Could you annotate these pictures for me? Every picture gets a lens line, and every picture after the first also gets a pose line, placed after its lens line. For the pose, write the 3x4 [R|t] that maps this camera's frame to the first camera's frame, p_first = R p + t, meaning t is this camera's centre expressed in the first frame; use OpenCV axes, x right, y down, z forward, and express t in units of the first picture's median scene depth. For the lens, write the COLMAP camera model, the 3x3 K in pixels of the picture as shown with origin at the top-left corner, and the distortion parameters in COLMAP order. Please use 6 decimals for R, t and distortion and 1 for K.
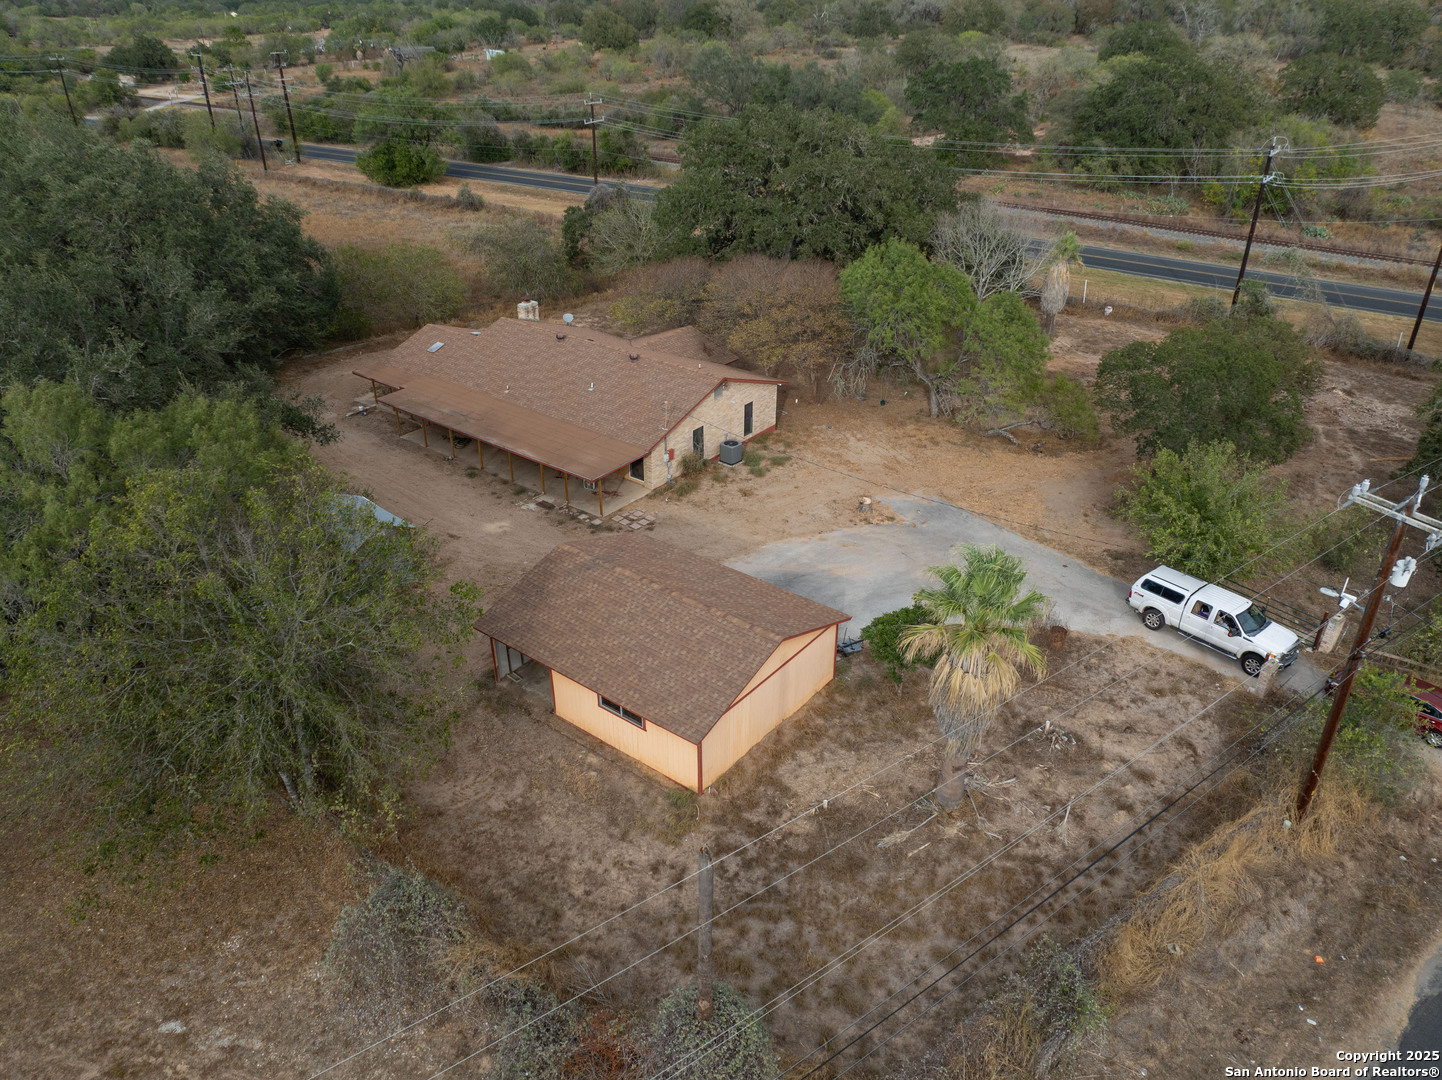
lens RADIAL K [[1012.8, 0, 721.0], [0, 1012.8, 540.0], [0, 0, 1]] dist [-0.027846, -0.009024]
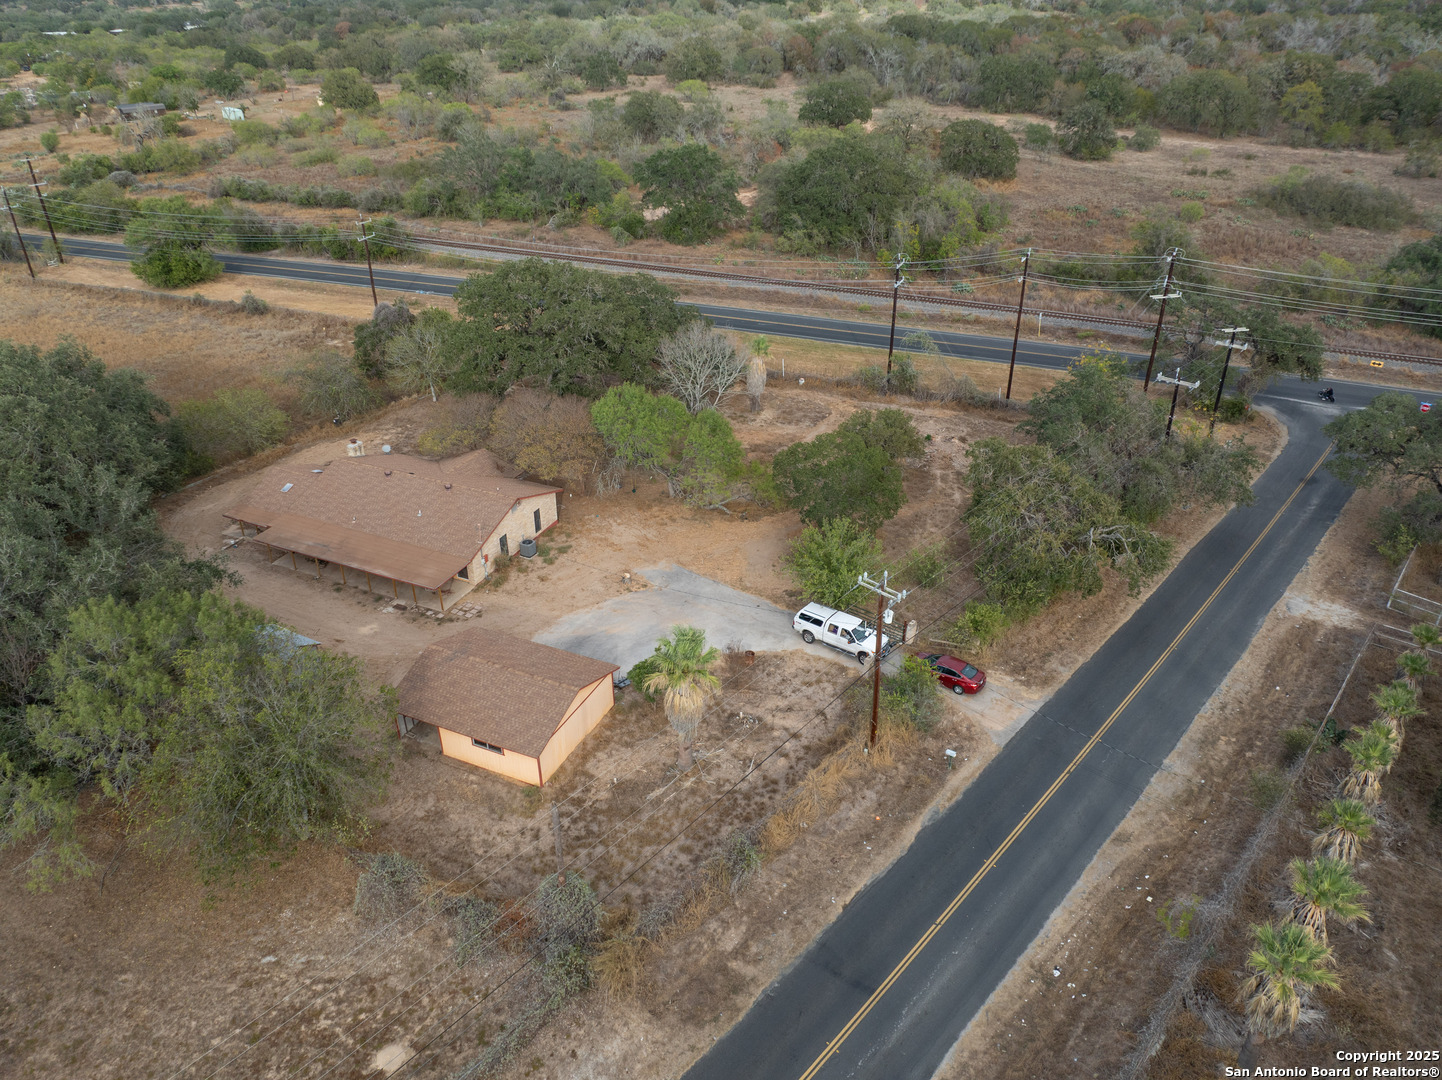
lens RADIAL K [[1012.8, 0, 721.0], [0, 1012.8, 540.0], [0, 0, 1]] dist [-0.027846, -0.009024]
pose [[0.972018, -0.118255, 0.202969, -0.015237], [0.117814, 0.992933, 0.014299, -0.098659], [-0.203226, 0.010014, 0.979081, -0.478961]]
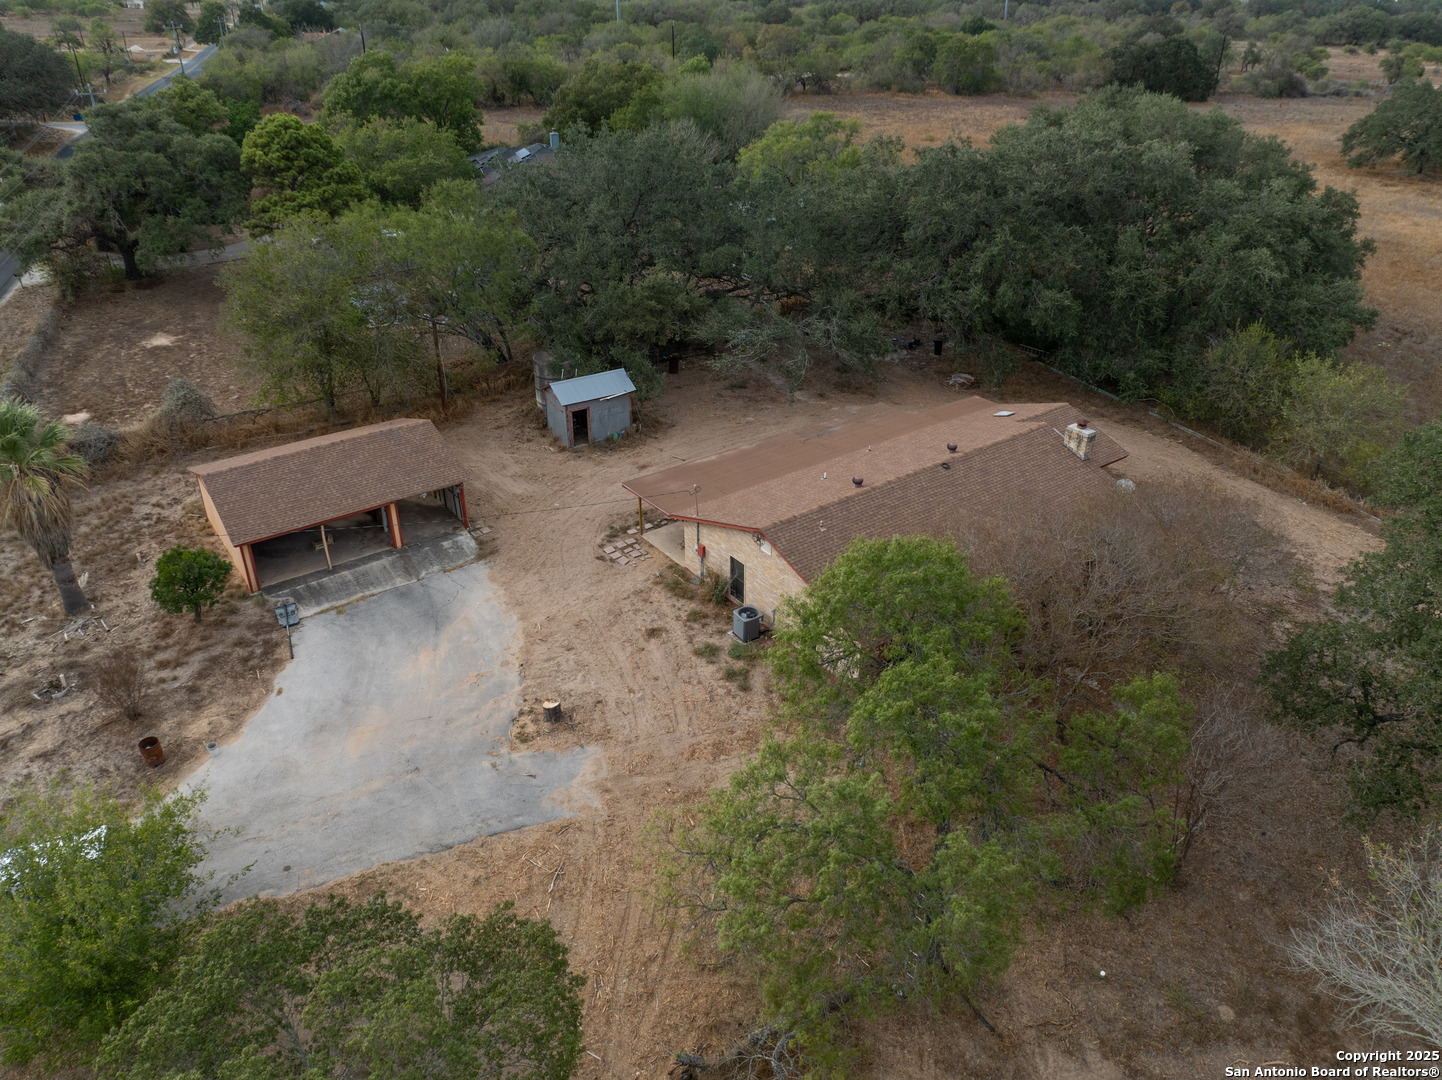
lens RADIAL K [[1012.8, 0, 721.0], [0, 1012.8, 540.0], [0, 0, 1]] dist [-0.027846, -0.009024]
pose [[-0.270115, 0.475832, -0.837031, 0.682182], [-0.470711, 0.693112, 0.545919, -0.591333], [0.839922, 0.541461, 0.036759, 1.054264]]
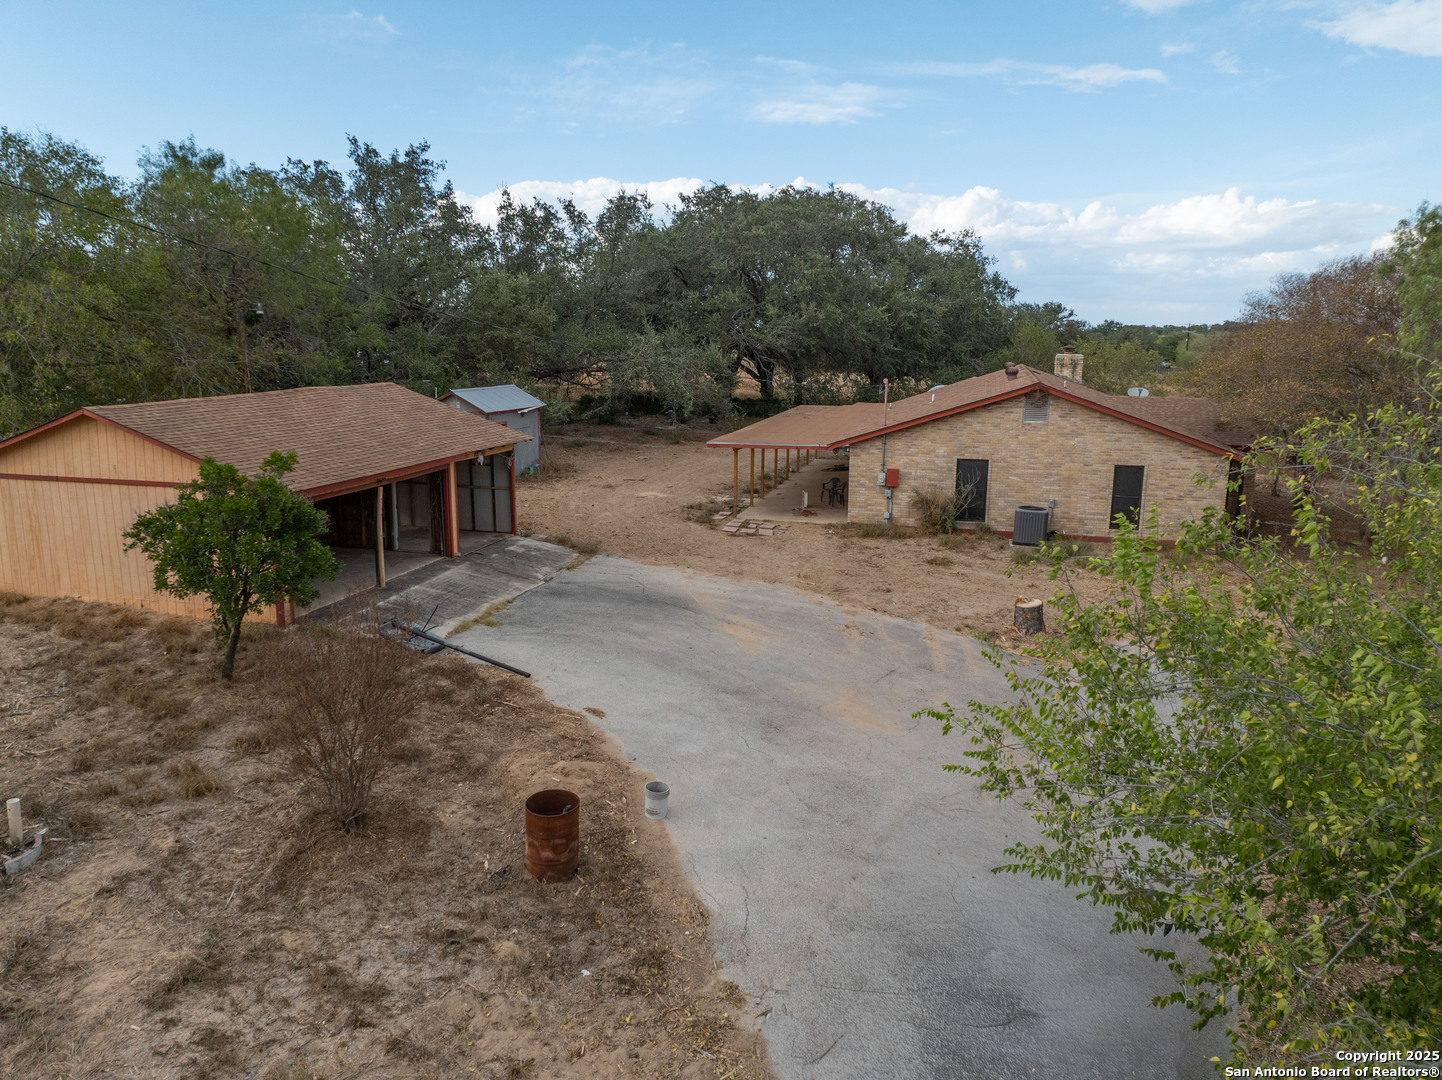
lens RADIAL K [[1012.8, 0, 721.0], [0, 1012.8, 540.0], [0, 0, 1]] dist [-0.027846, -0.009024]
pose [[0.393530, 0.192836, -0.898859, 0.496101], [-0.458203, 0.888792, -0.009930, 0.002603], [0.796984, 0.415768, 0.438125, 0.720452]]
